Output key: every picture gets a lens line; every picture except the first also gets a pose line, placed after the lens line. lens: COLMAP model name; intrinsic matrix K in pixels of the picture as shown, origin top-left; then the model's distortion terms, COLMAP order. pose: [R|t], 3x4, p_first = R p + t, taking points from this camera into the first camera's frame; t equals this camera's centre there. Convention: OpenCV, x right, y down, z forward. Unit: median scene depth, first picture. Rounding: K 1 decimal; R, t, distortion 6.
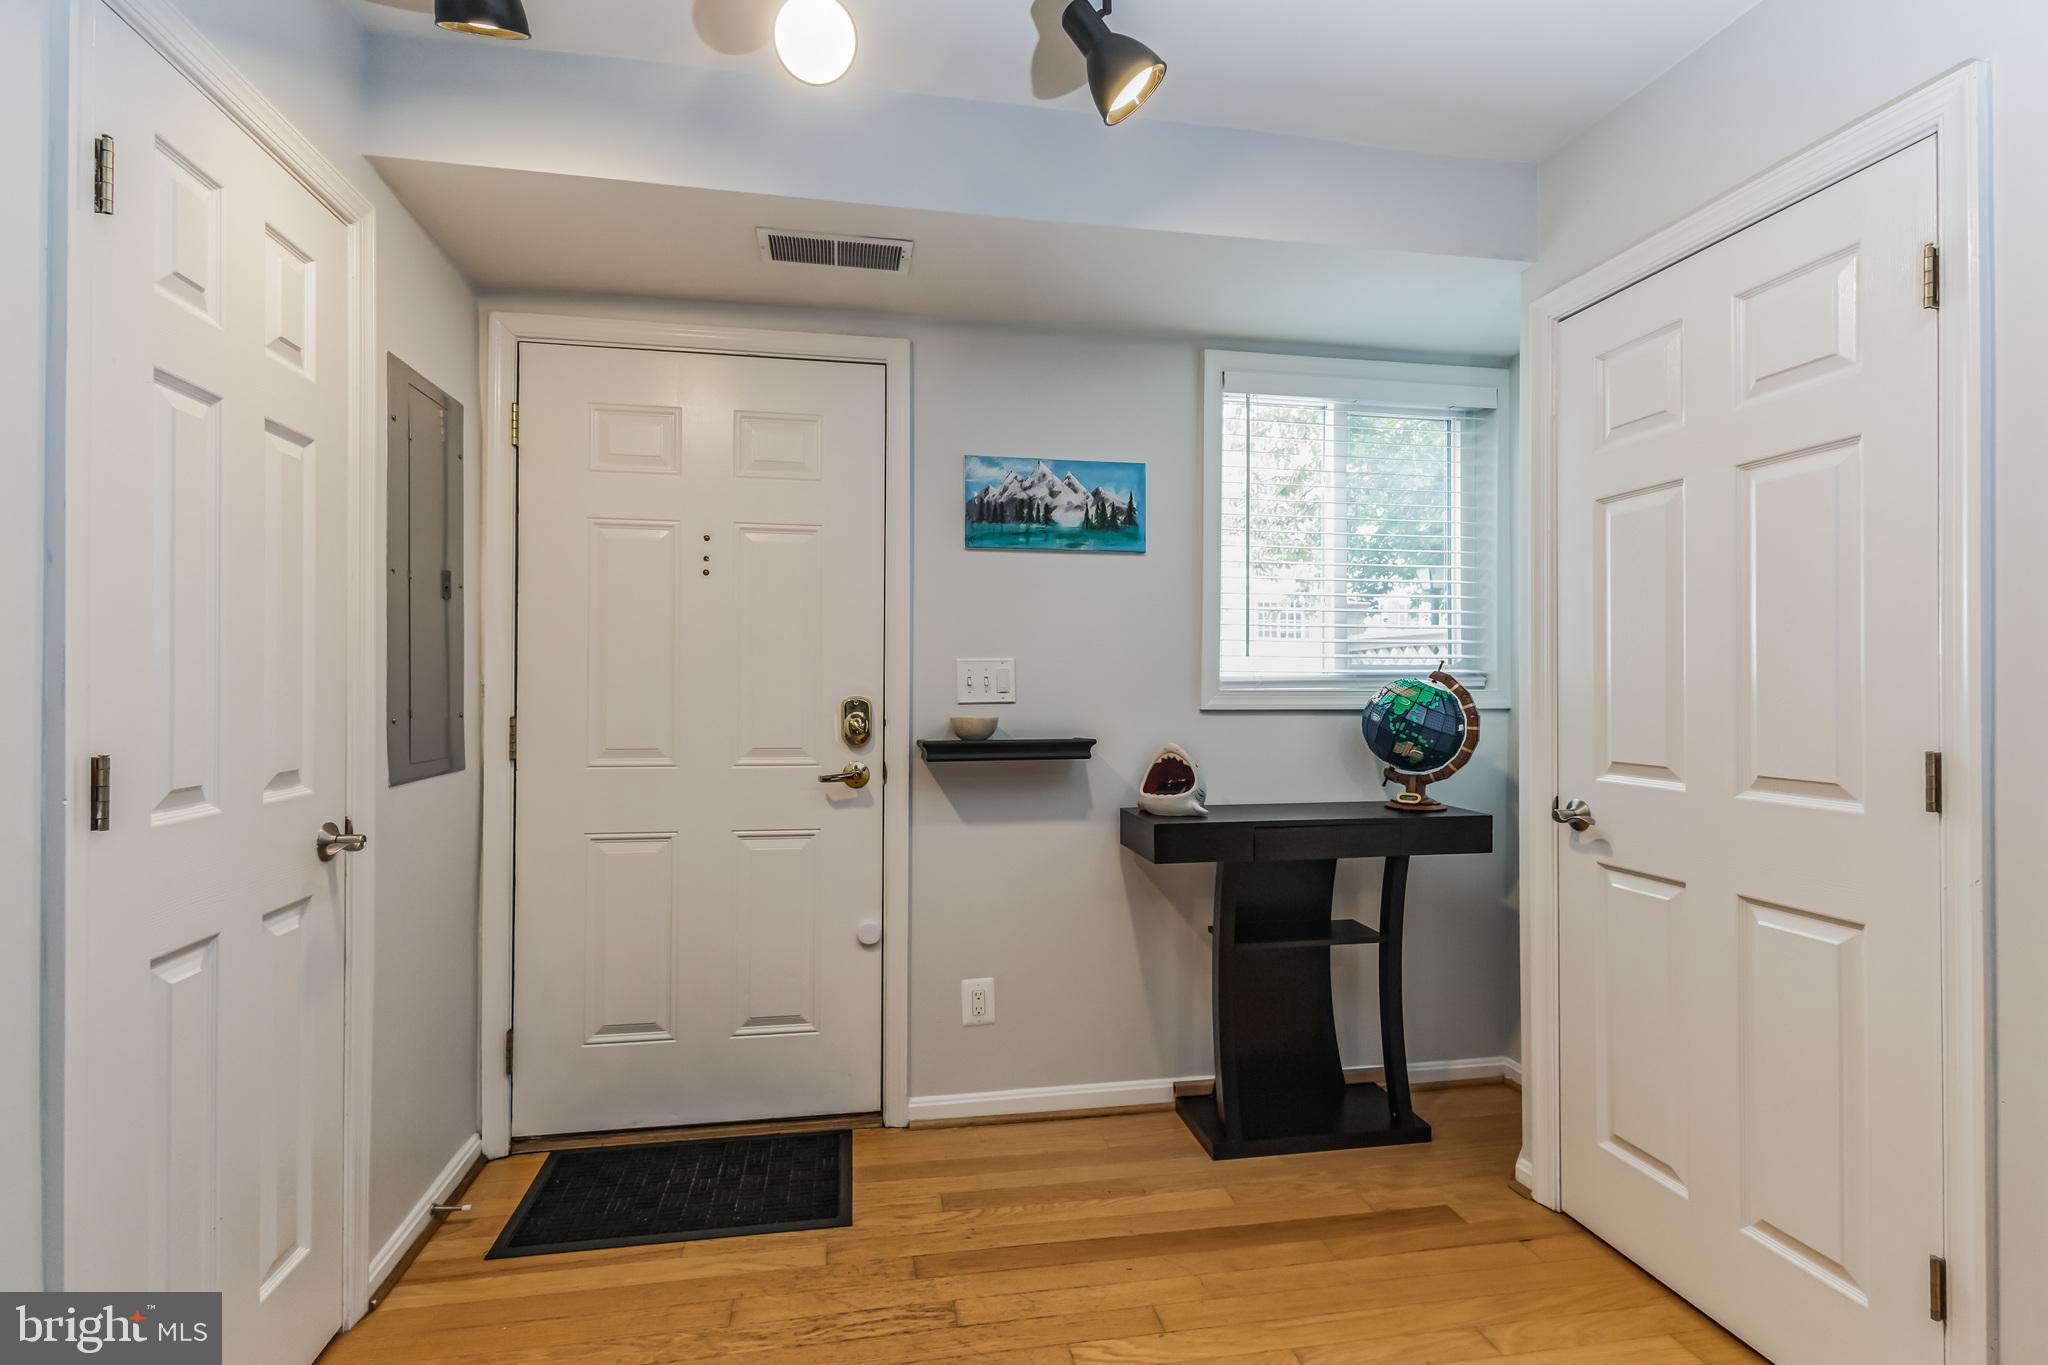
lens RADIAL K [[951.4, 0, 1017.0], [0, 951.4, 685.0], [0, 0, 1]] dist [0.010194, 0.000347]
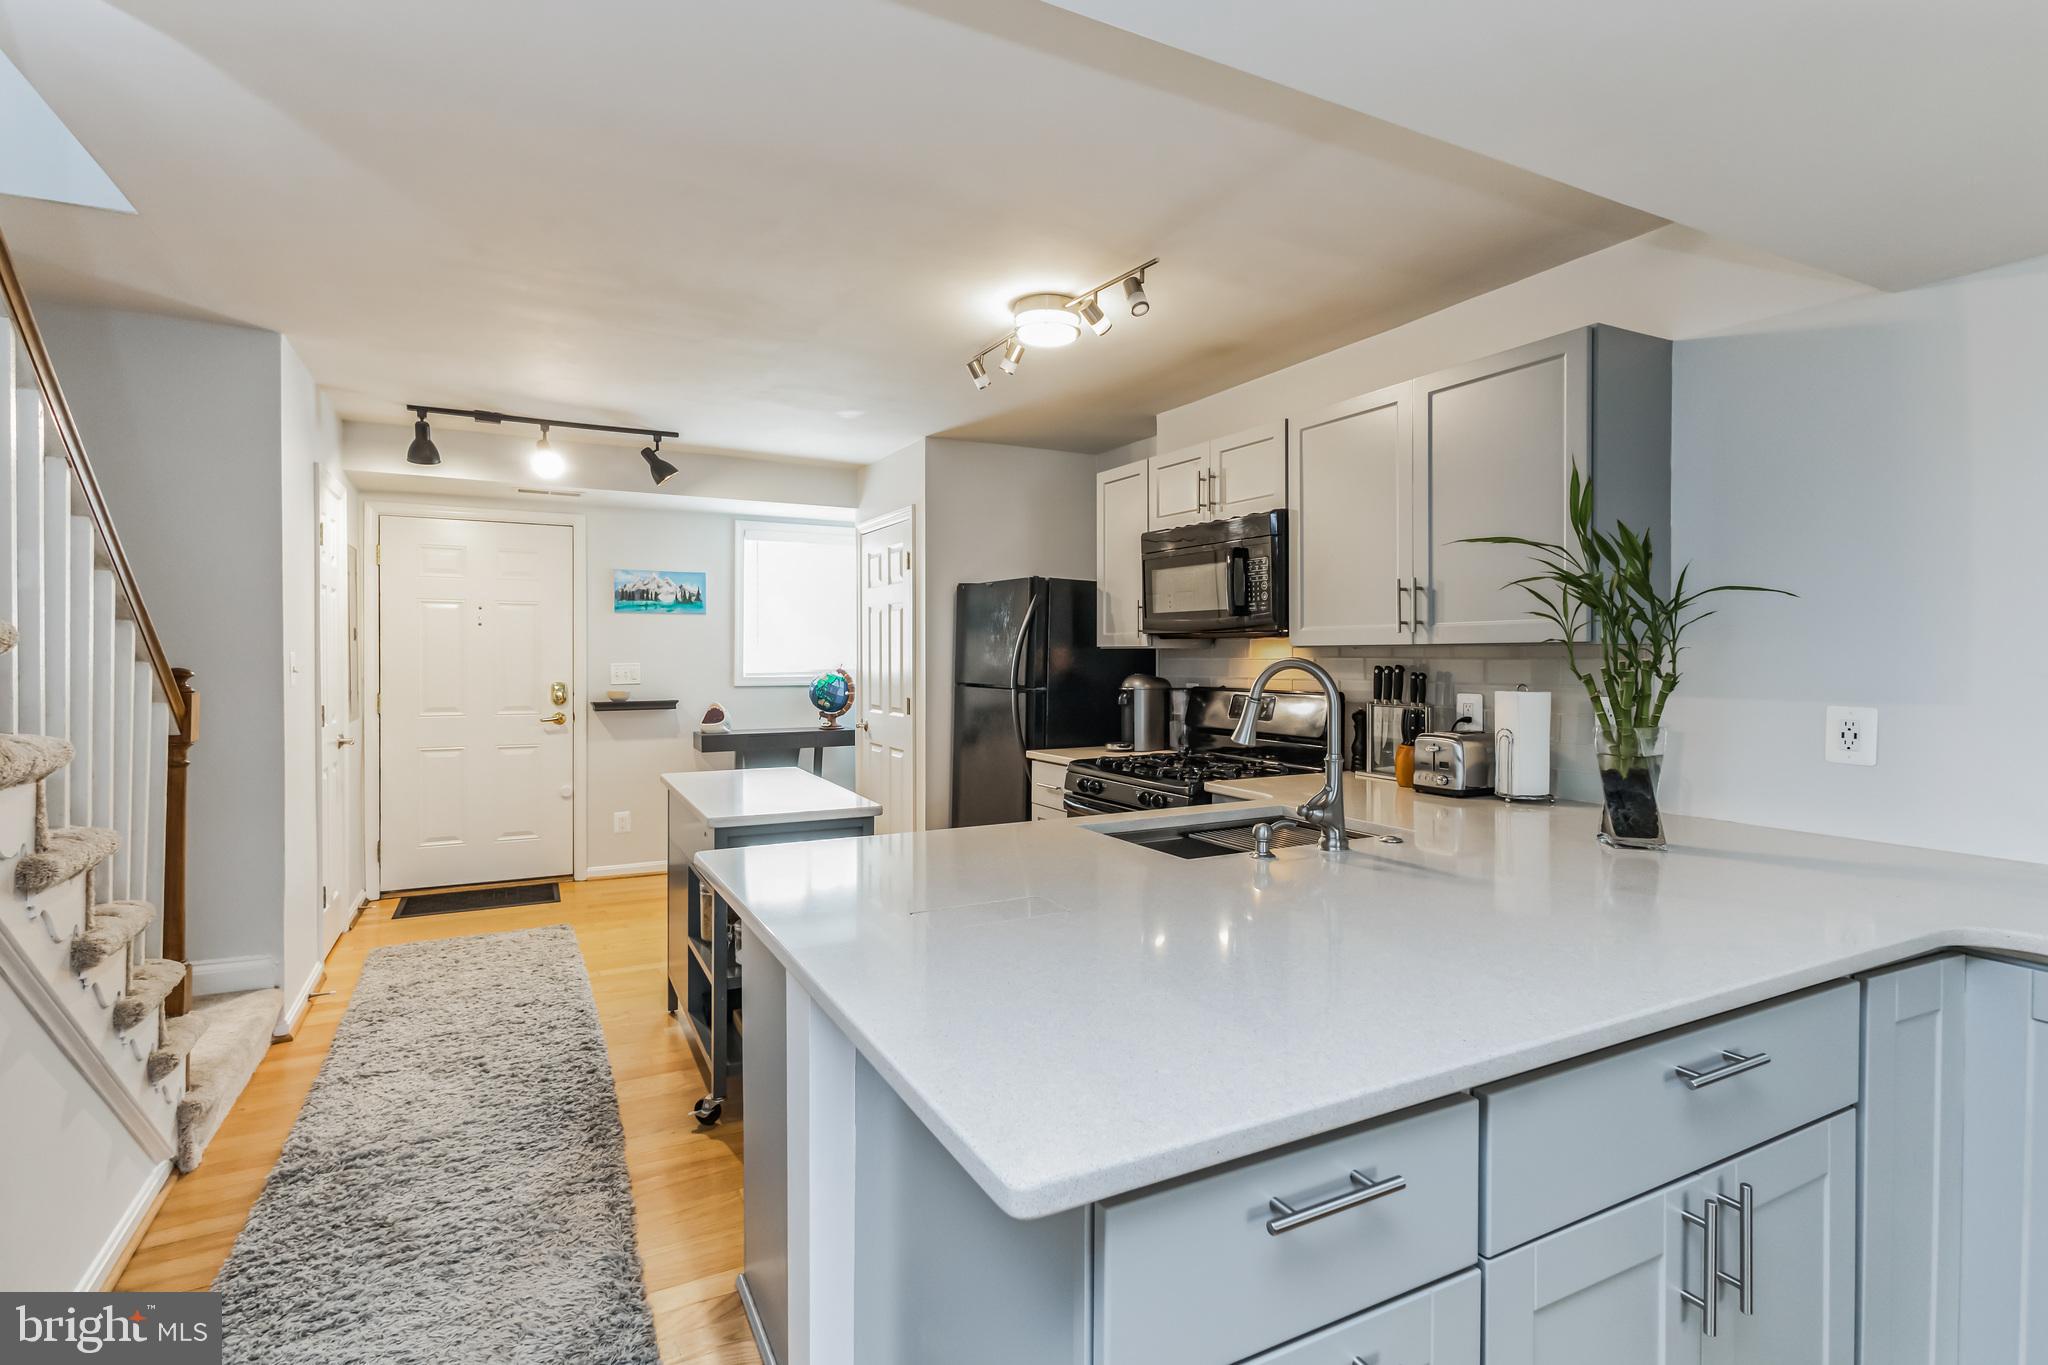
lens RADIAL K [[951.4, 0, 1032.4], [0, 951.4, 670.2], [0, 0, 1]] dist [0.010194, 0.000347]
pose [[0.950024, -0.004228, 0.312147, 0.169474], [0.000101, 0.999912, 0.013236, -0.041527], [-0.312175, -0.012544, 0.949942, -1.340980]]
